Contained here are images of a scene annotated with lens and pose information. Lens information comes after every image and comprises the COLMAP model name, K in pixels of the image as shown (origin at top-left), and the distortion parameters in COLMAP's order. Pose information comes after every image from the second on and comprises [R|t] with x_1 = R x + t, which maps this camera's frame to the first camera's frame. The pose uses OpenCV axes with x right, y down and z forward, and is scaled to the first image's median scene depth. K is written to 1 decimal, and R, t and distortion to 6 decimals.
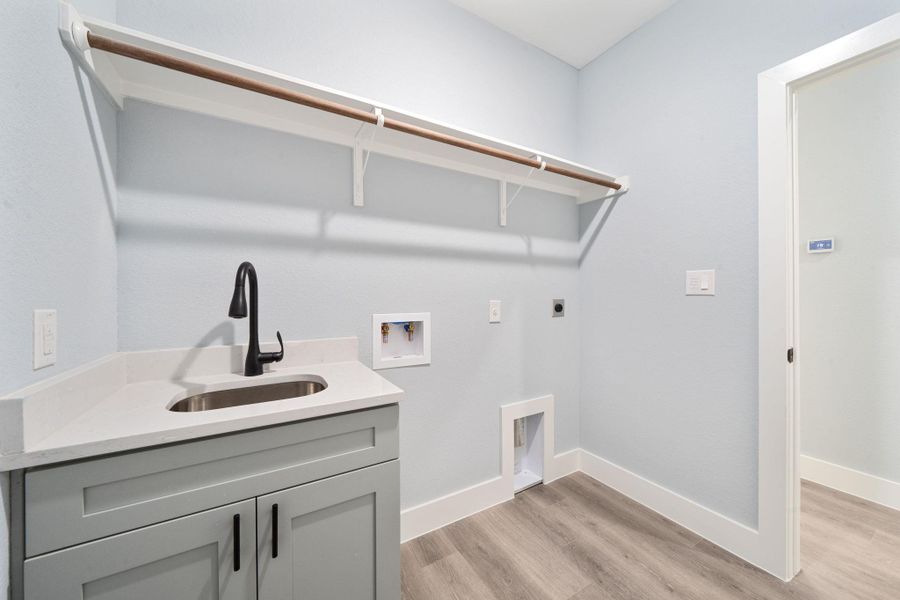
lens RADIAL K [[306.8, 0, 451.8], [0, 306.8, 301.1], [0, 0, 1]] dist [-0.007492, 0.000025]
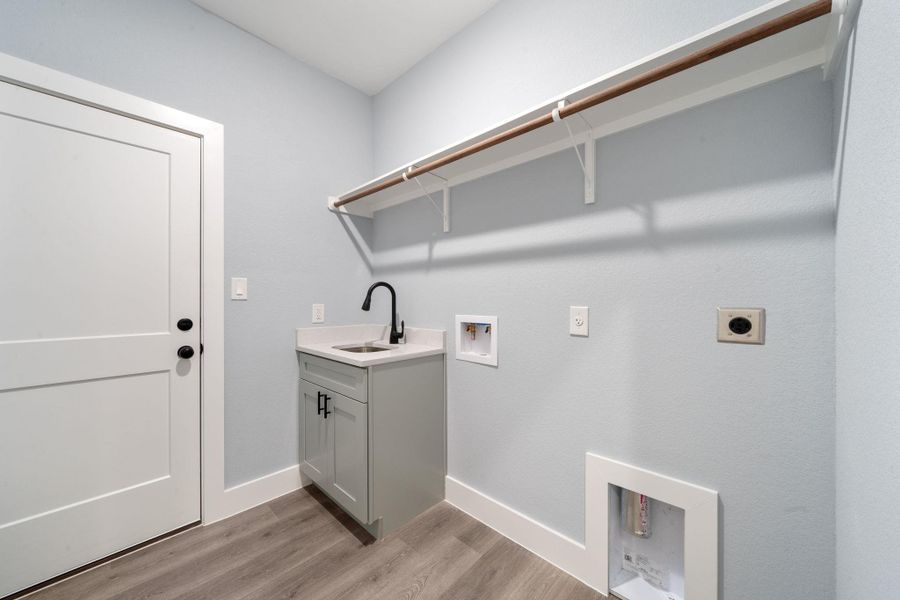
lens RADIAL K [[318.1, 0, 453.5], [0, 318.1, 300.4], [0, 0, 1]] dist [0.000052, -0.000033]
pose [[0.320377, 0.008706, -0.947250, 0.933772], [-0.010617, 0.999928, 0.005599, -0.021474], [0.947231, 0.008263, 0.320447, 0.548221]]
